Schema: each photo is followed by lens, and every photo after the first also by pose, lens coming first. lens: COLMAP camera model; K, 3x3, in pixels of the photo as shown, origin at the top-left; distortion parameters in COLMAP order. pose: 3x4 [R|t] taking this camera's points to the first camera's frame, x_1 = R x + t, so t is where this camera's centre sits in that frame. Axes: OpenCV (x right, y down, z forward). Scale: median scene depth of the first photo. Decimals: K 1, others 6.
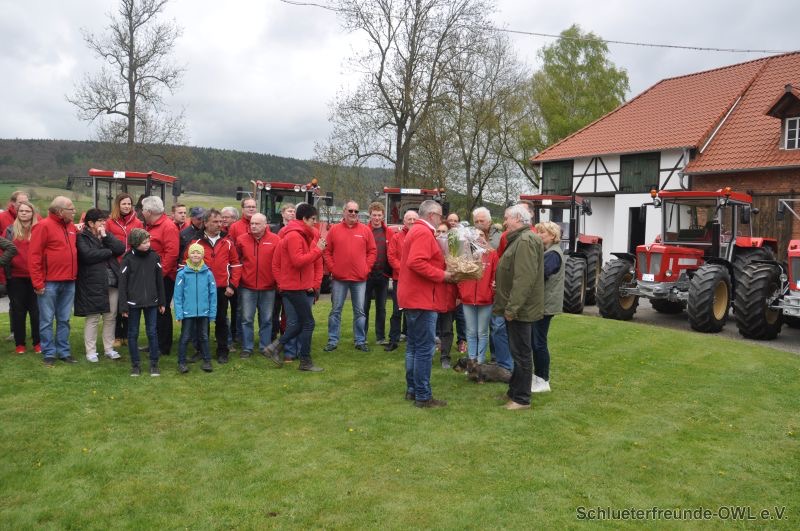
lens RADIAL K [[642.3, 0, 400.0], [0, 642.3, 265.5], [0, 0, 1]] dist [-0.163662, 0.134548]
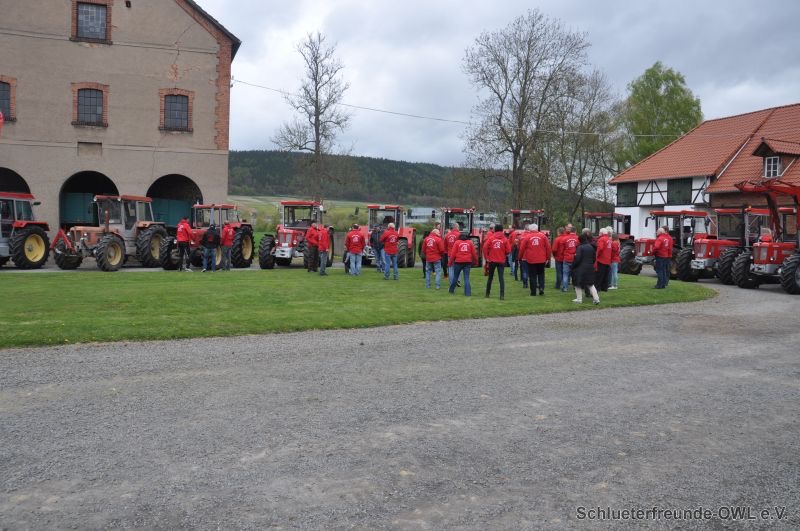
lens RADIAL K [[642.3, 0, 400.0], [0, 642.3, 265.5], [0, 0, 1]] dist [-0.163662, 0.134548]
pose [[0.984700, -0.004896, -0.174188, -0.010163], [0.004399, 0.999985, -0.003238, 0.025760], [0.174202, 0.002422, 0.984707, -0.508253]]
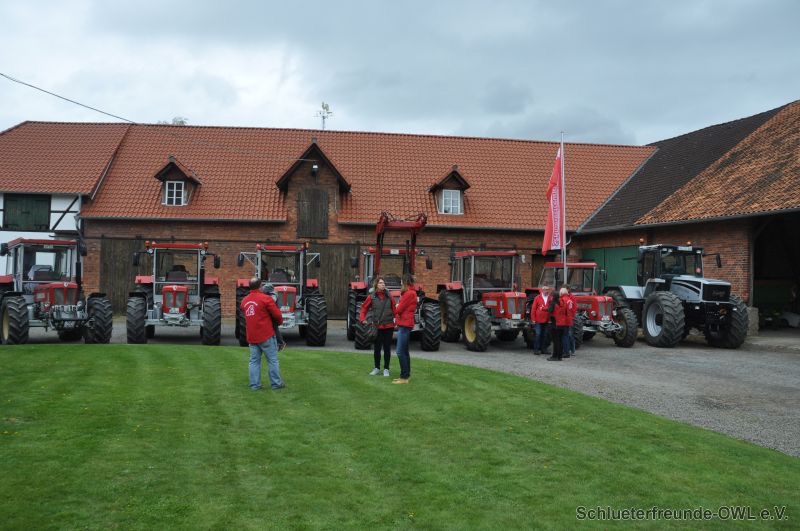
lens RADIAL K [[642.3, 0, 400.0], [0, 642.3, 265.5], [0, 0, 1]] dist [-0.163662, 0.134548]
pose [[0.415627, -0.001456, 0.909534, -0.269479], [0.040311, 0.999046, -0.016822, -0.014231], [-0.908641, 0.043655, 0.415289, 0.006600]]
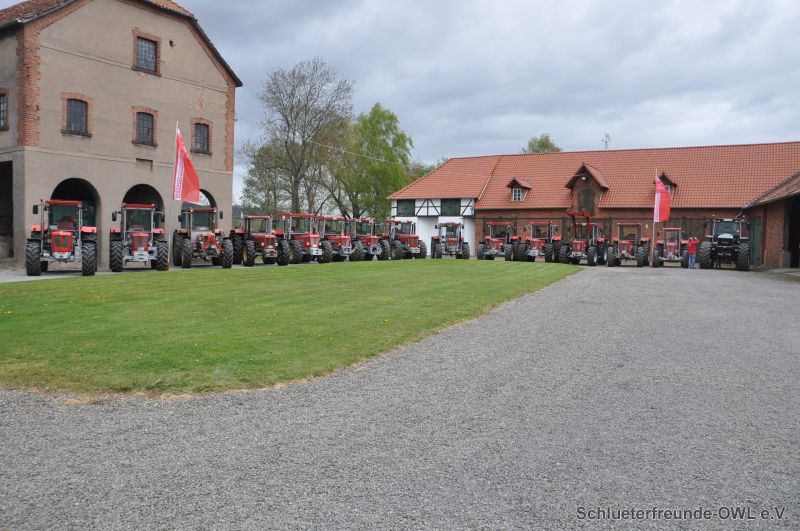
lens RADIAL K [[642.3, 0, 400.0], [0, 642.3, 265.5], [0, 0, 1]] dist [-0.163662, 0.134548]
pose [[0.891440, -0.037940, 0.451547, -0.719683], [0.037597, 0.999246, 0.009735, 0.025039], [-0.451576, 0.008299, 0.892194, -0.828968]]
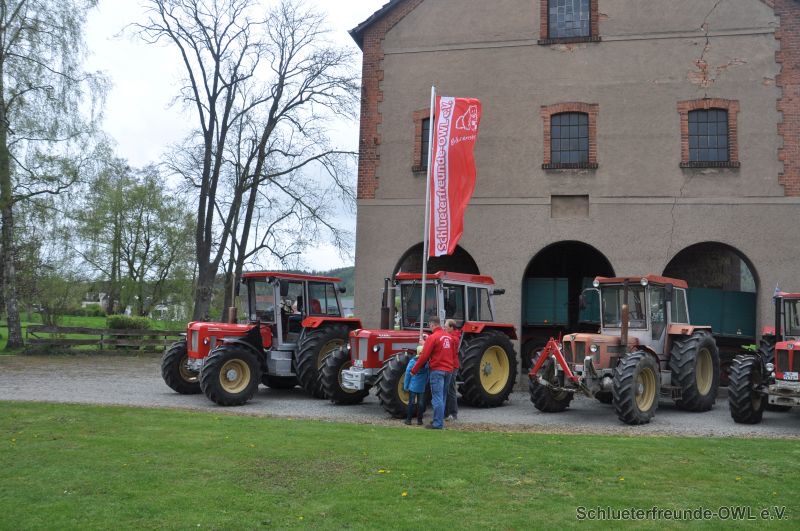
lens RADIAL K [[642.3, 0, 400.0], [0, 642.3, 265.5], [0, 0, 1]] dist [-0.163662, 0.134548]
pose [[0.707858, -0.069873, -0.702890, -0.325870], [-0.047146, 0.988203, -0.145714, -0.005045], [0.704780, 0.136283, 0.696213, -0.193857]]
